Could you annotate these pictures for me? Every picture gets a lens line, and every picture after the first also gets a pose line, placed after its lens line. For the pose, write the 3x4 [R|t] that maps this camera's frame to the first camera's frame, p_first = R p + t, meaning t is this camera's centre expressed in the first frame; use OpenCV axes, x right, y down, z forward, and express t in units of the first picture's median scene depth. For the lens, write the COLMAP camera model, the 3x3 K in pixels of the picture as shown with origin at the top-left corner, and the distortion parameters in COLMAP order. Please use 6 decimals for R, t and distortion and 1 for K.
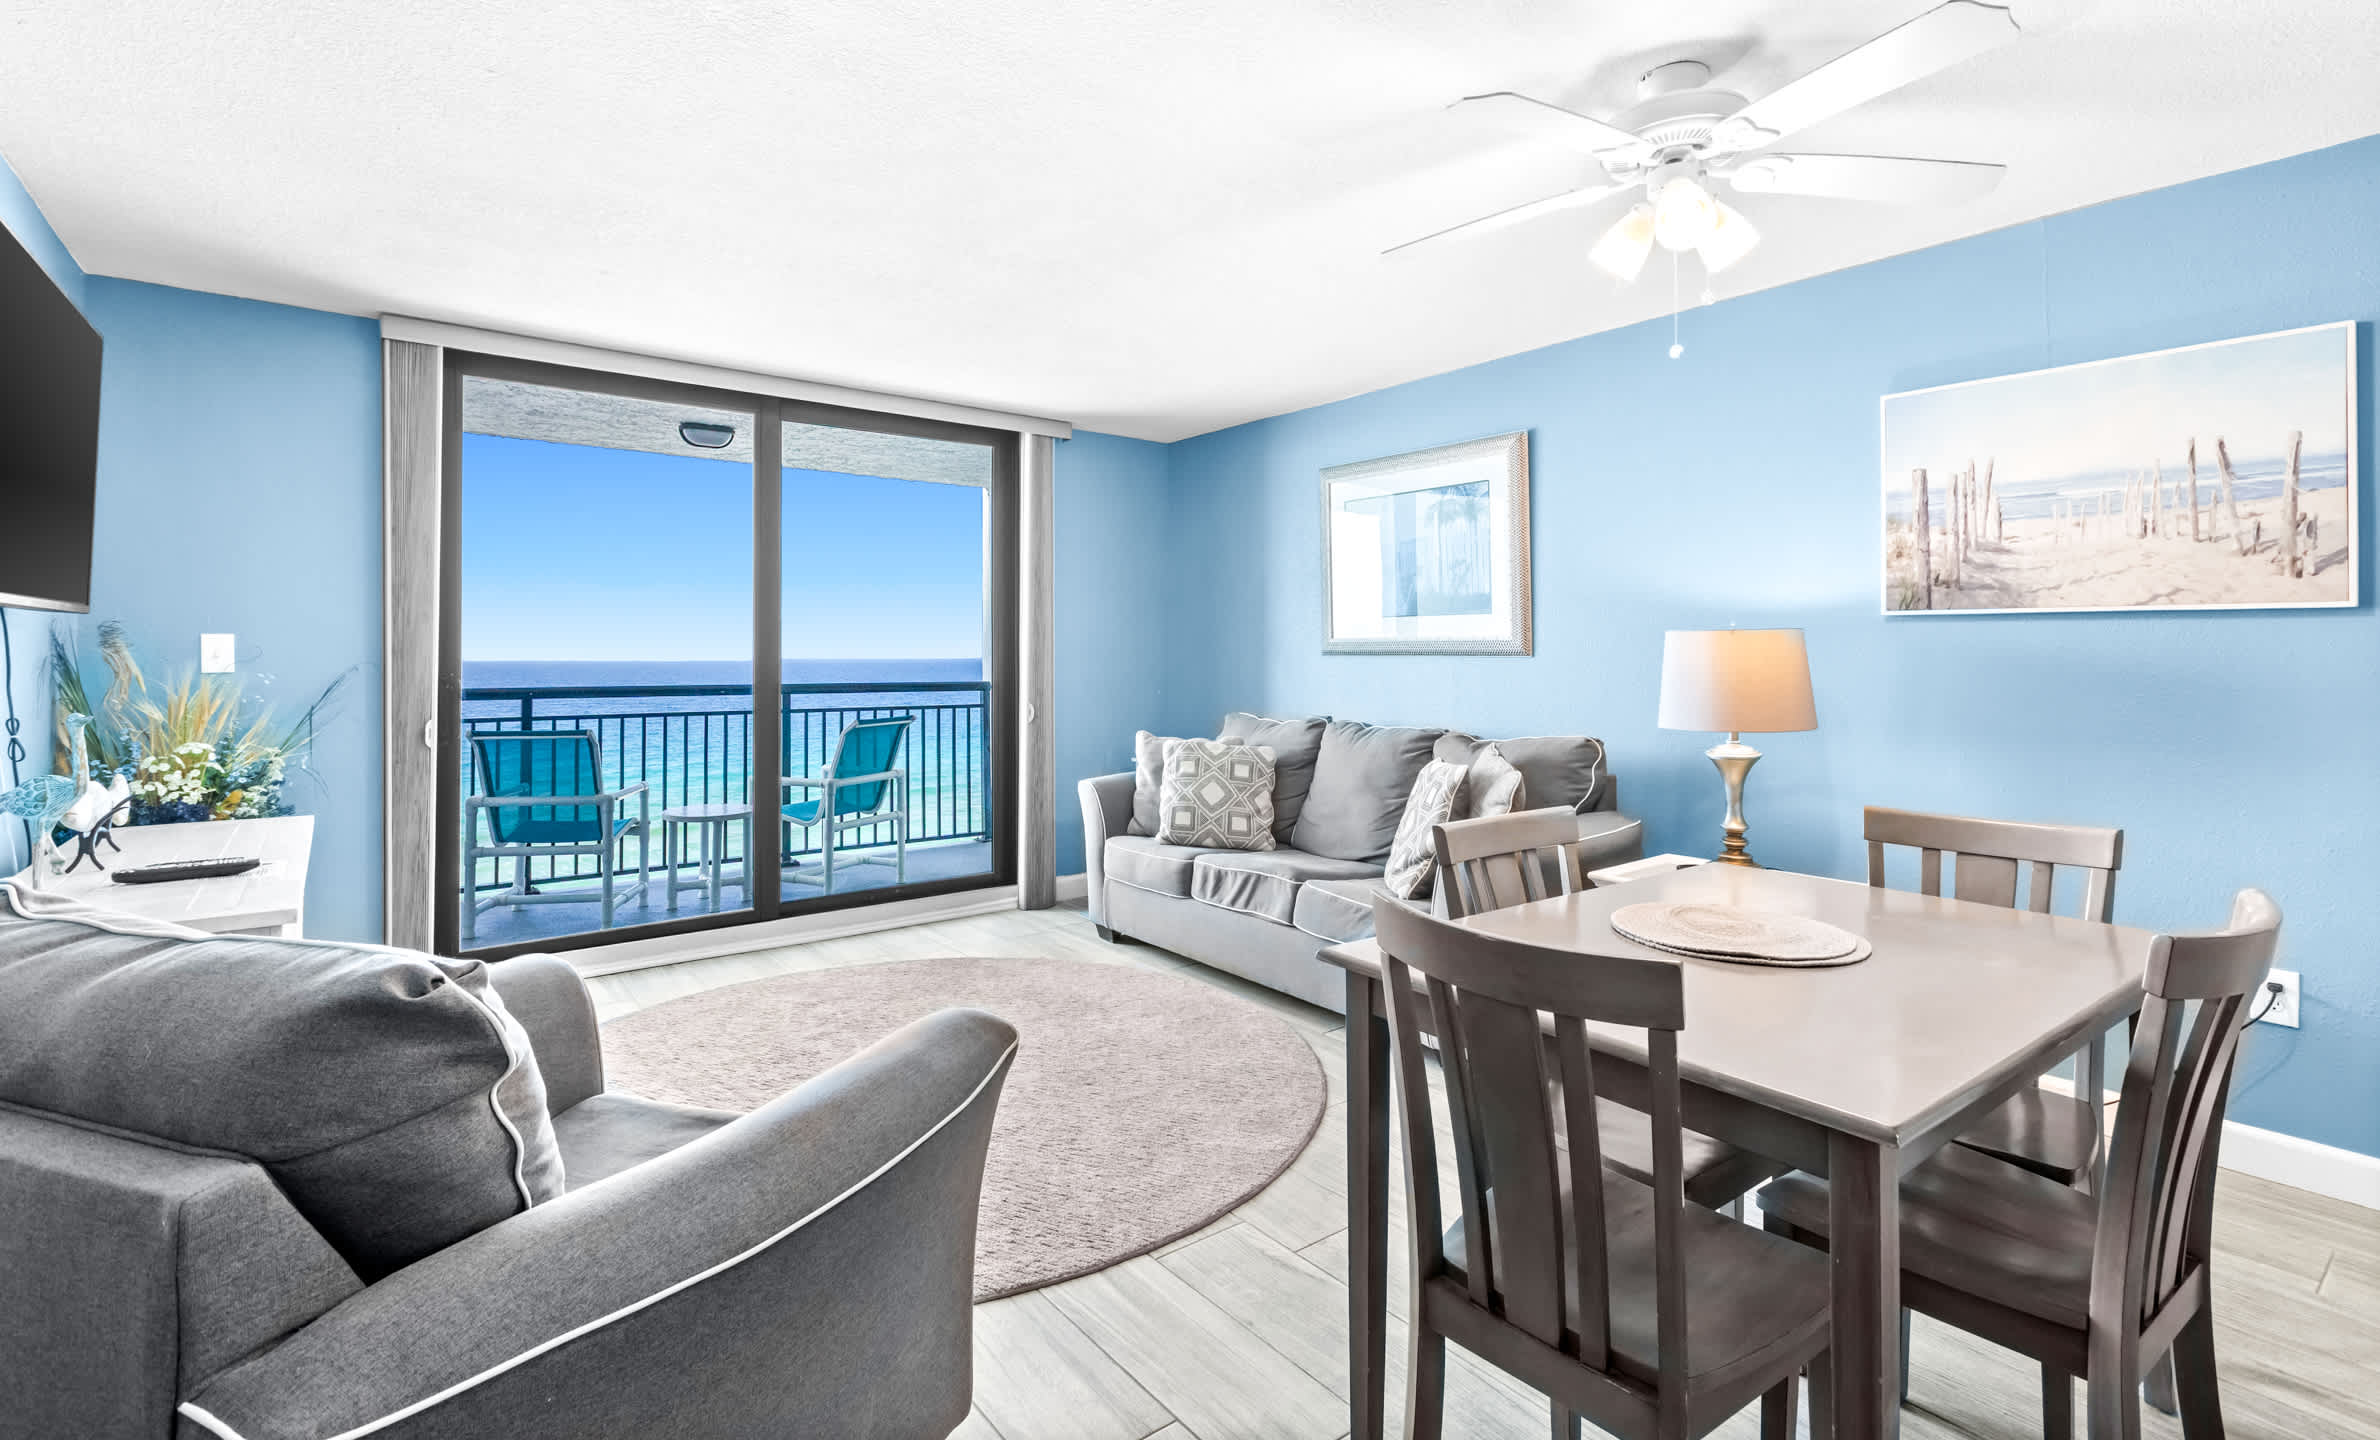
lens RADIAL K [[1109.8, 0, 1218.2], [0, 1109.8, 635.4], [0, 0, 1]] dist [0.000468, 0.000523]
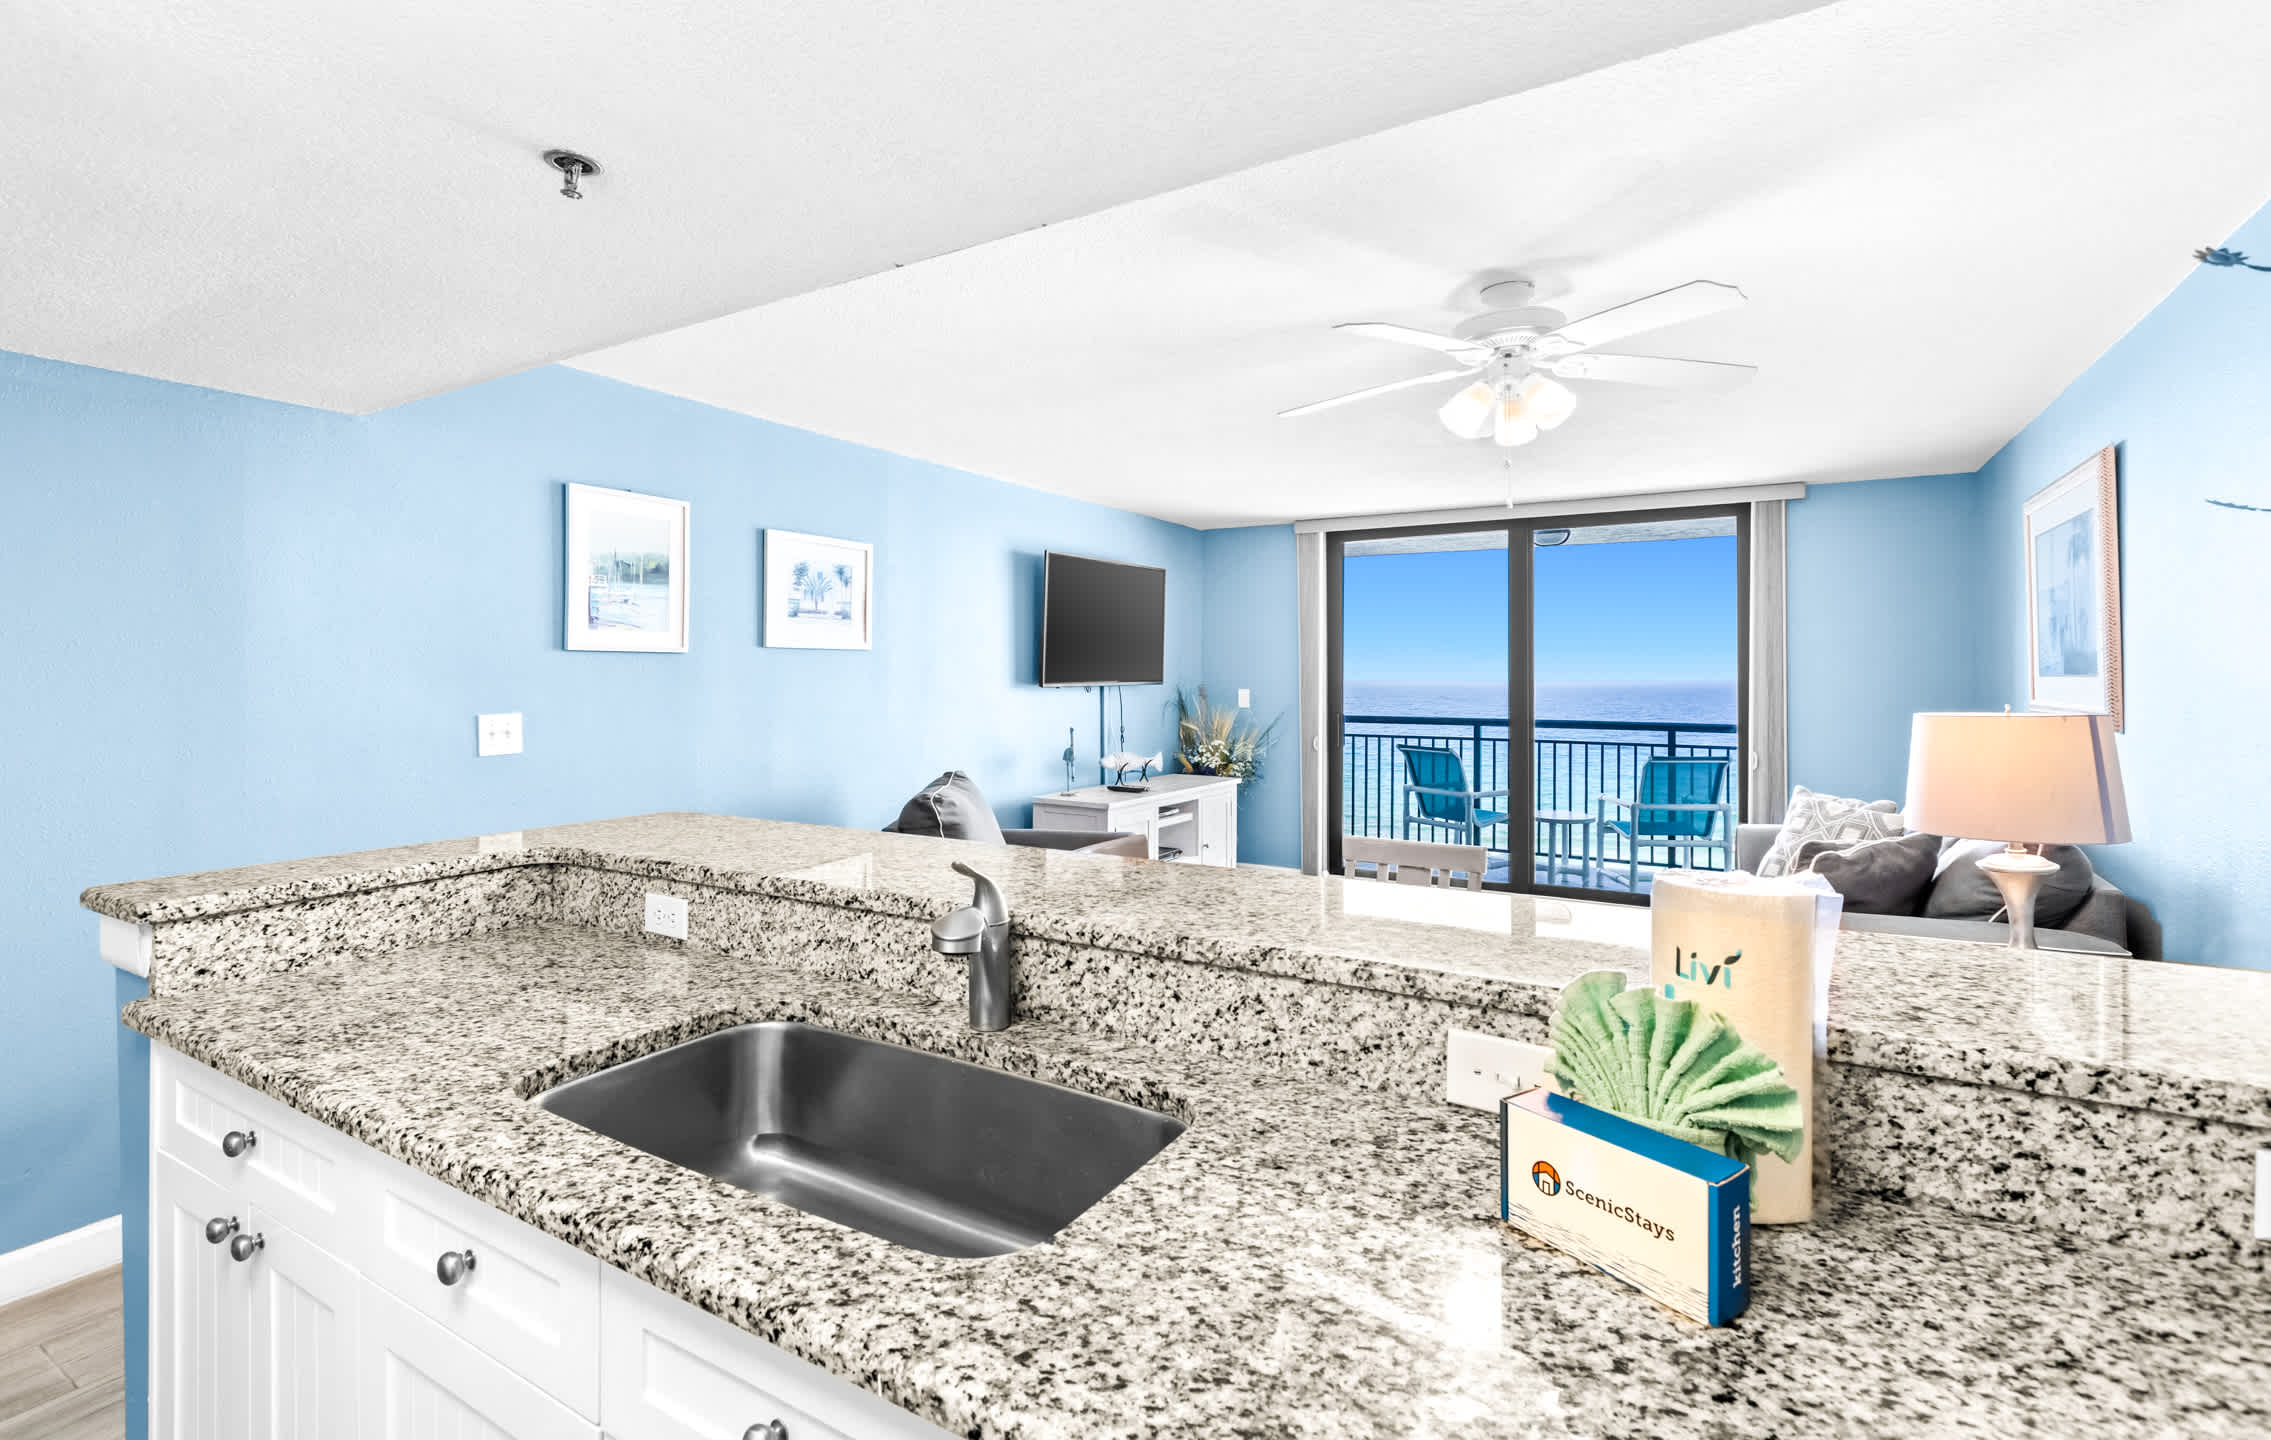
lens RADIAL K [[1057.1, 0, 1095.4], [0, 1057.1, 667.7], [0, 0, 1]] dist [-0.000186, -0.000873]
pose [[0.322051, -0.005534, -0.946706, 0.707909], [0.016563, 0.999863, -0.000211, -0.036066], [0.946578, -0.015612, 0.322098, 0.077343]]
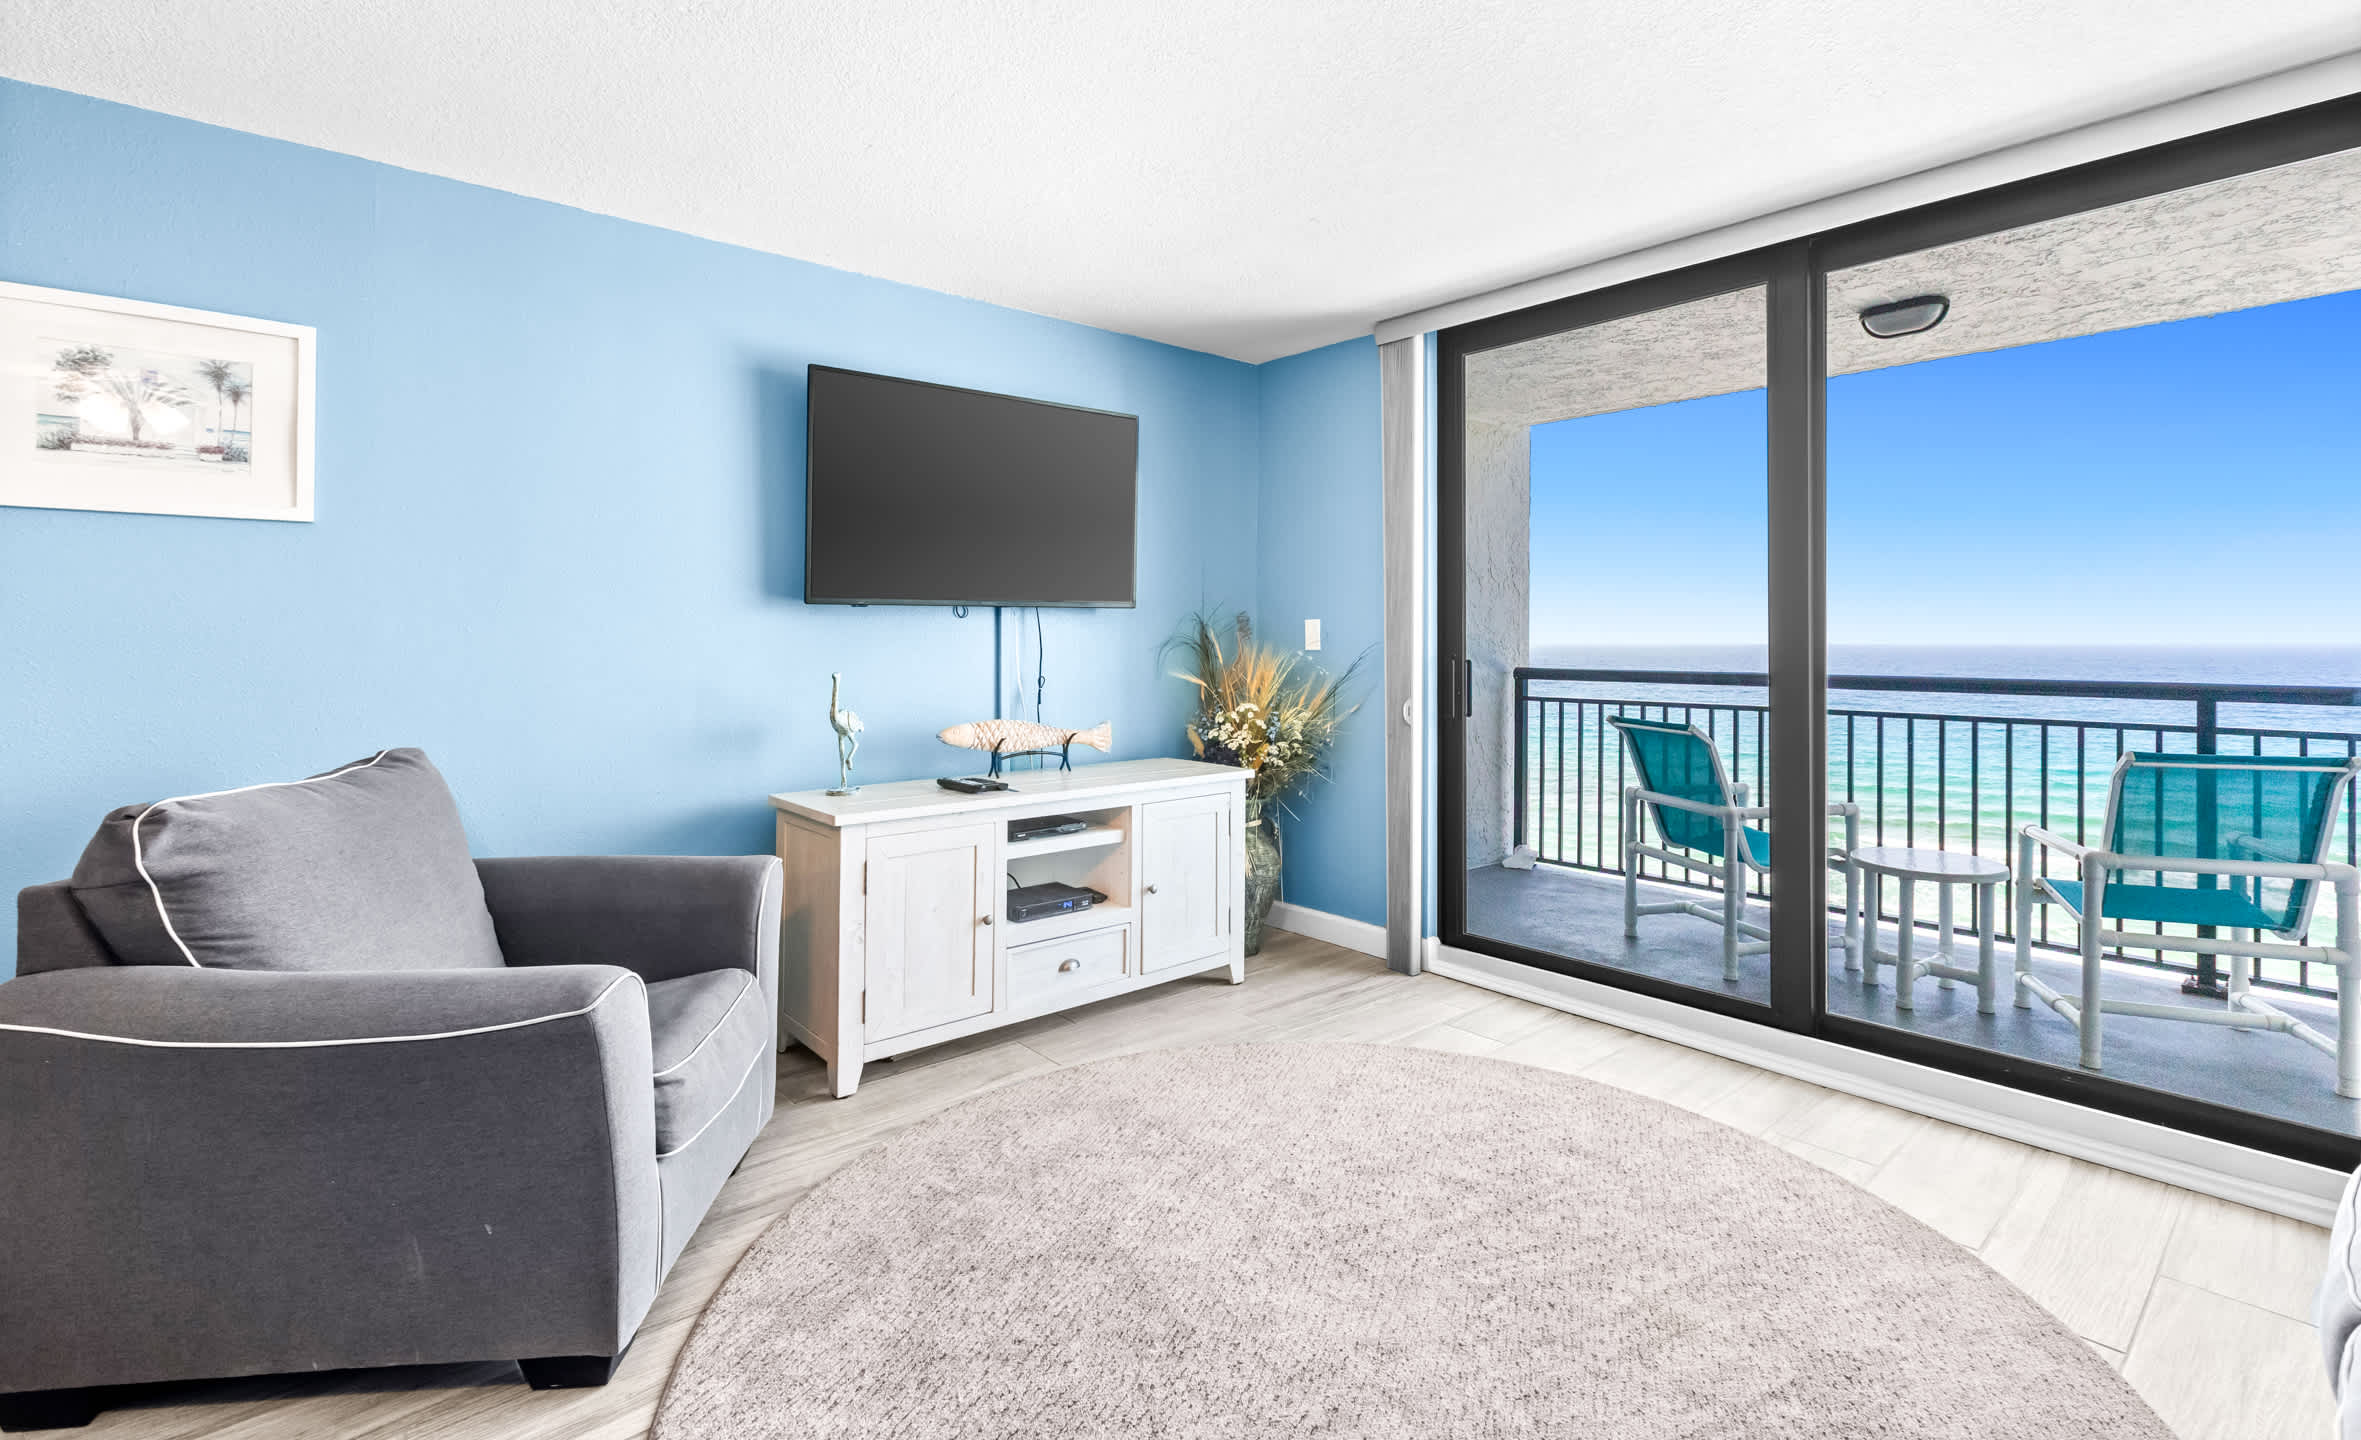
lens RADIAL K [[1070.3, 0, 1155.2], [0, 1070.3, 633.5], [0, 0, 1]] dist [-0.000593, -0.000901]
pose [[0.019345, -0.004060, -0.999805, 0.242295], [0.019067, 0.999811, -0.003691, 0.012714], [0.999631, -0.018992, 0.019419, 0.635470]]
